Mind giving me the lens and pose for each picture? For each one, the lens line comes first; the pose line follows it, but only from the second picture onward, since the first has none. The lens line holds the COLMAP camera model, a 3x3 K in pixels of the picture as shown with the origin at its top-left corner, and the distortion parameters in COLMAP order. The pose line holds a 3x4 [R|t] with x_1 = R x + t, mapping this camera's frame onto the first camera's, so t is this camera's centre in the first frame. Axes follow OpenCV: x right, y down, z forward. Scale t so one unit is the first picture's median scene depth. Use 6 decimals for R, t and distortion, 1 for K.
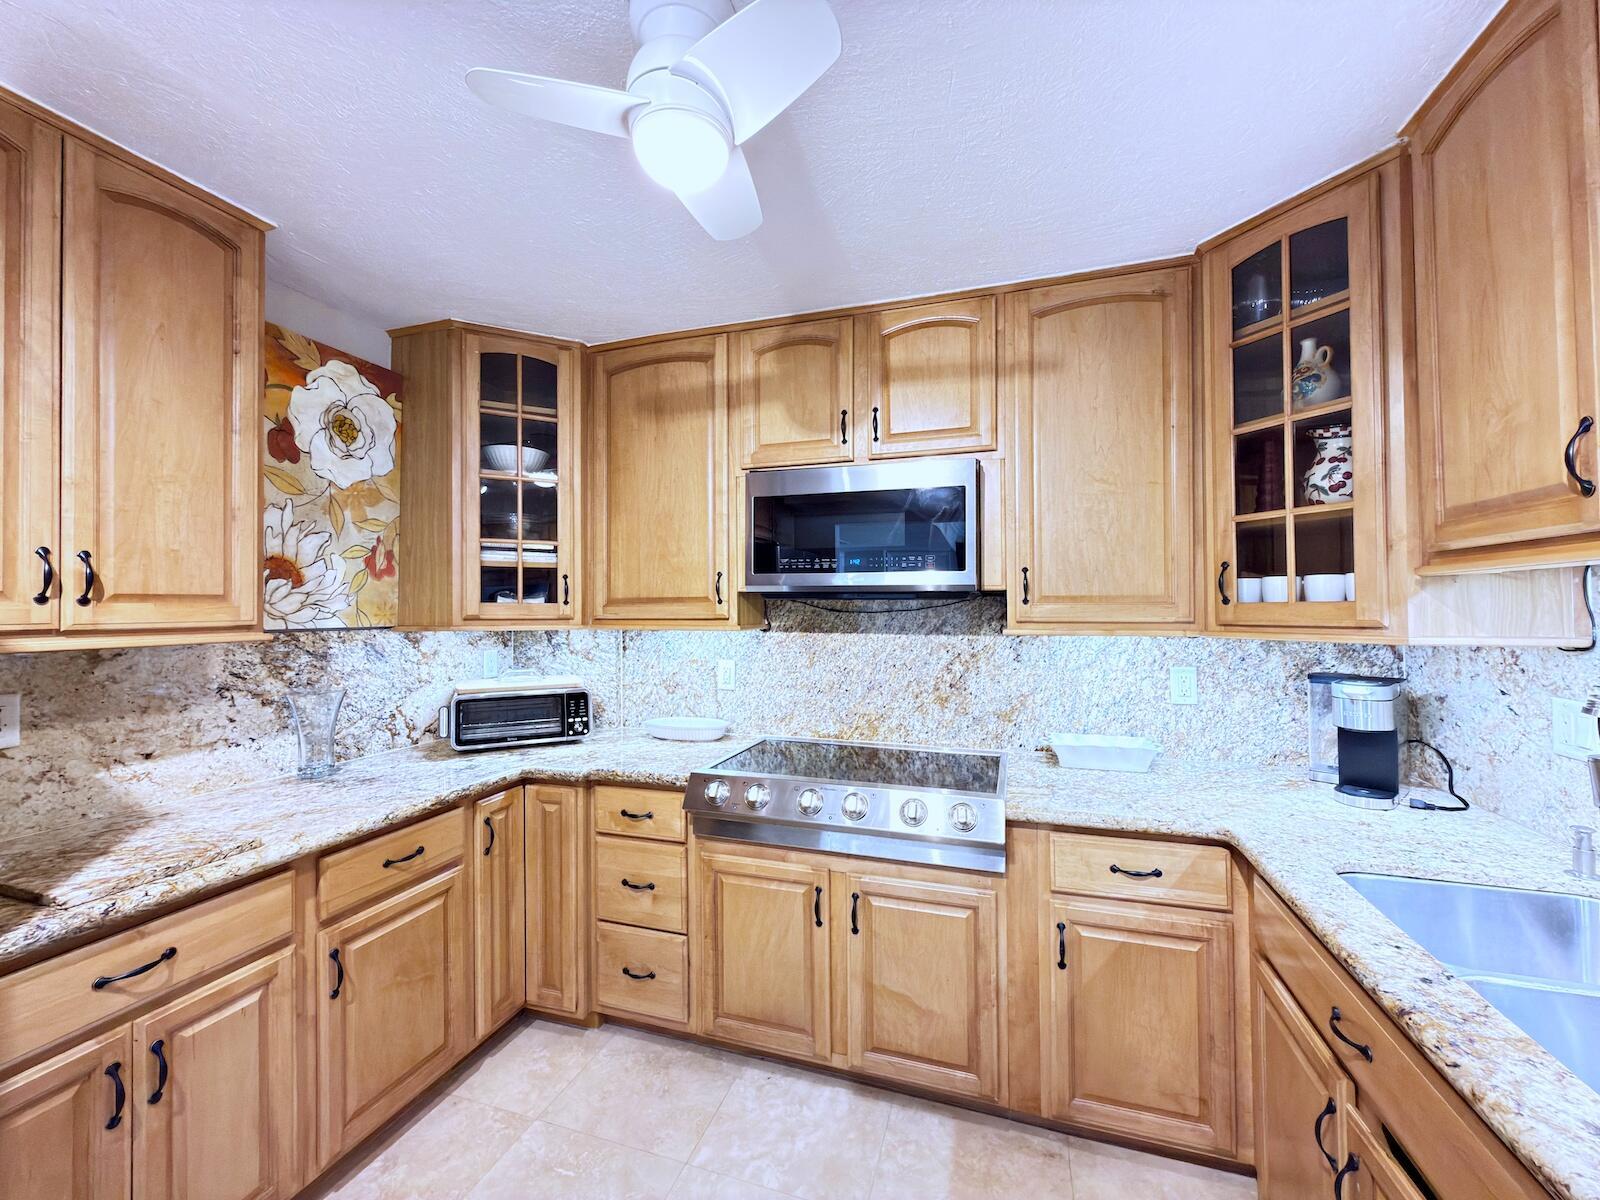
lens RADIAL K [[642.6, 0, 800.0], [0, 642.6, 600.0], [0, 0, 1]] dist [-0.001712, 0.000565]
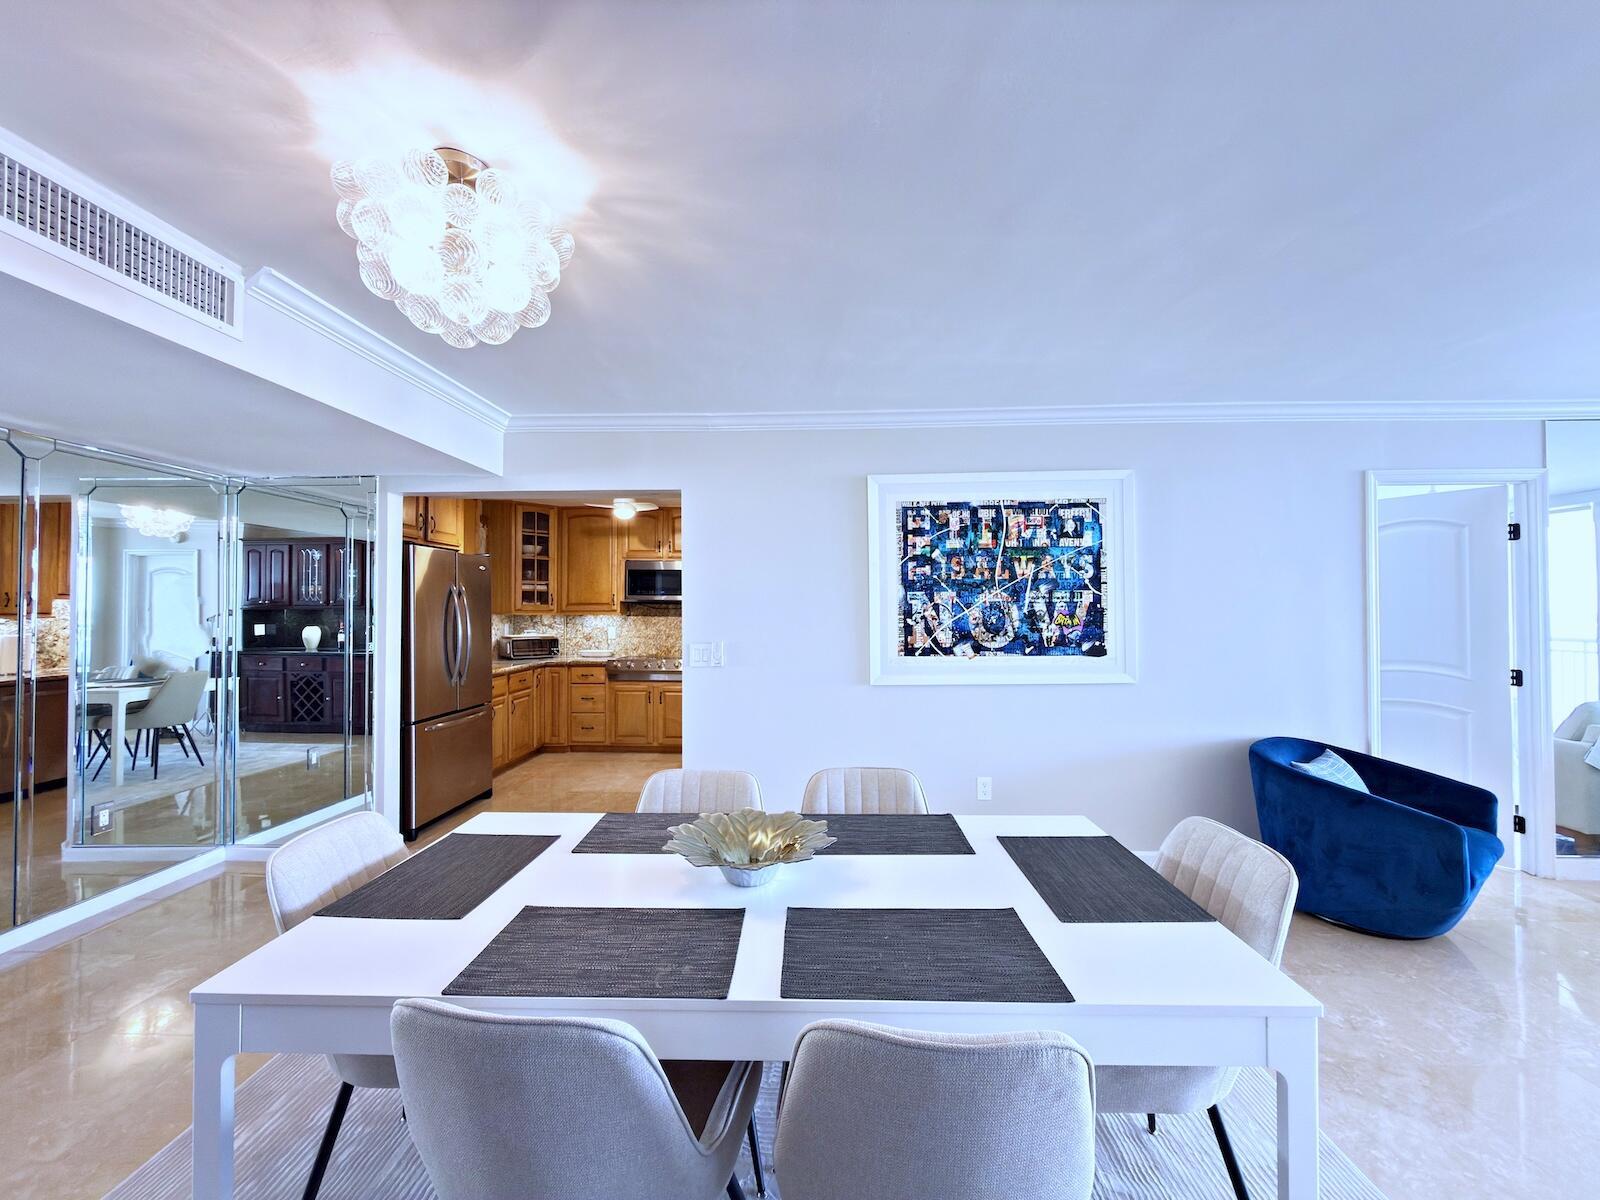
lens RADIAL K [[642.6, 0, 800.0], [0, 642.6, 600.0], [0, 0, 1]] dist [-0.001712, 0.000565]
pose [[0.959486, 0.013154, 0.281451, -0.138914], [-0.009086, 0.999835, -0.015755, 0.019919], [-0.281611, 0.012559, 0.959446, -1.992271]]
